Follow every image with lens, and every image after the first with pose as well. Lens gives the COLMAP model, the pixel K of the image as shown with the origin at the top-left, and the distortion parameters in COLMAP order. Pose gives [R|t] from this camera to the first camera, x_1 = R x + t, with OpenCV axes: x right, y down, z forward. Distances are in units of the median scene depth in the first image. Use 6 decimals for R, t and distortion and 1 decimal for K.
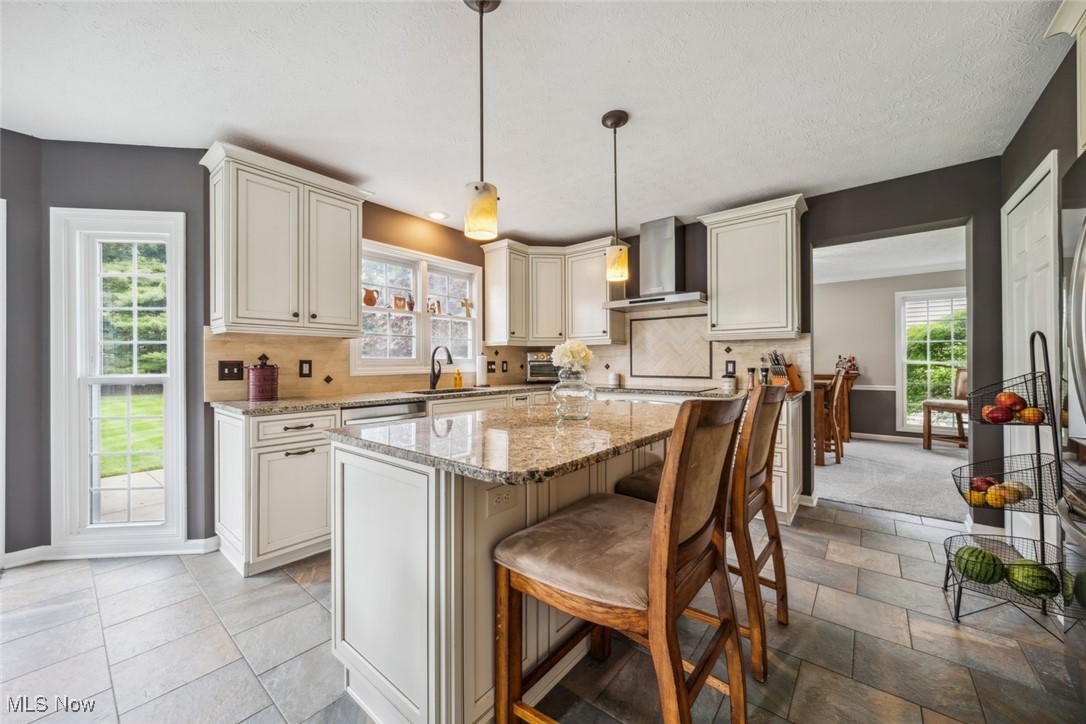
lens RADIAL K [[409.1, 0, 544.0], [0, 409.1, 360.0], [0, 0, 1]] dist [-0.002928, -0.000086]
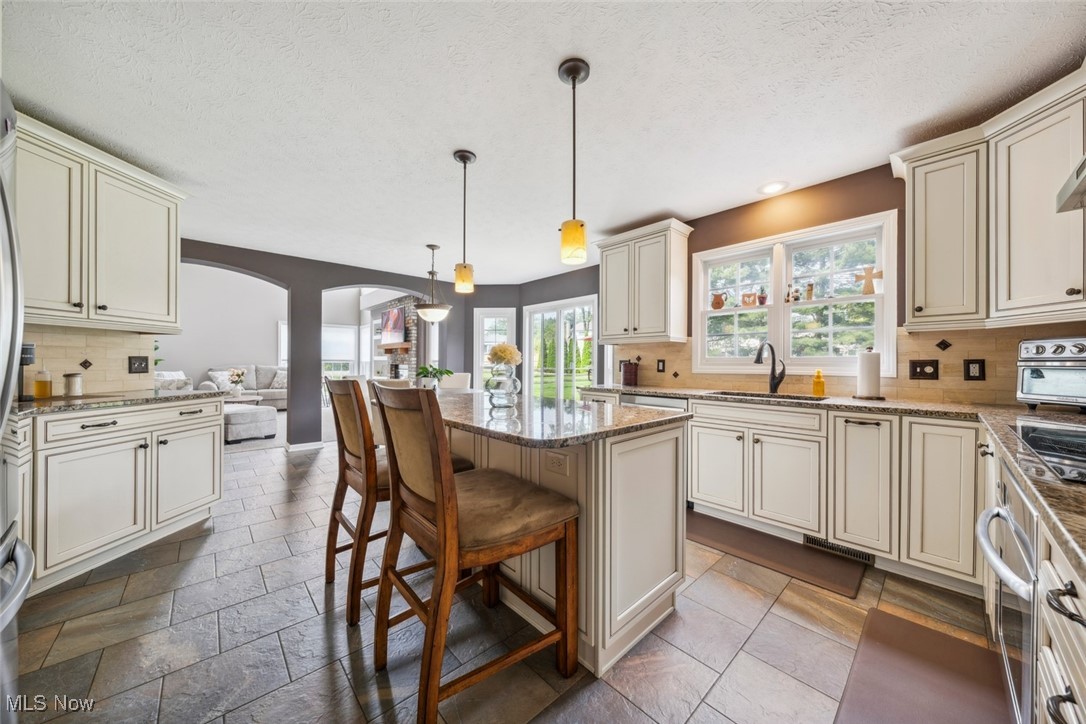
lens RADIAL K [[372.1, 0, 534.5], [0, 372.1, 363.9], [0, 0, 1]] dist [-0.003012, -0.000029]
pose [[-0.159423, 0.008351, -0.987175, 0.573249], [0.005090, 0.999958, 0.007637, 0.002333], [0.987197, -0.003807, -0.159459, 0.625333]]
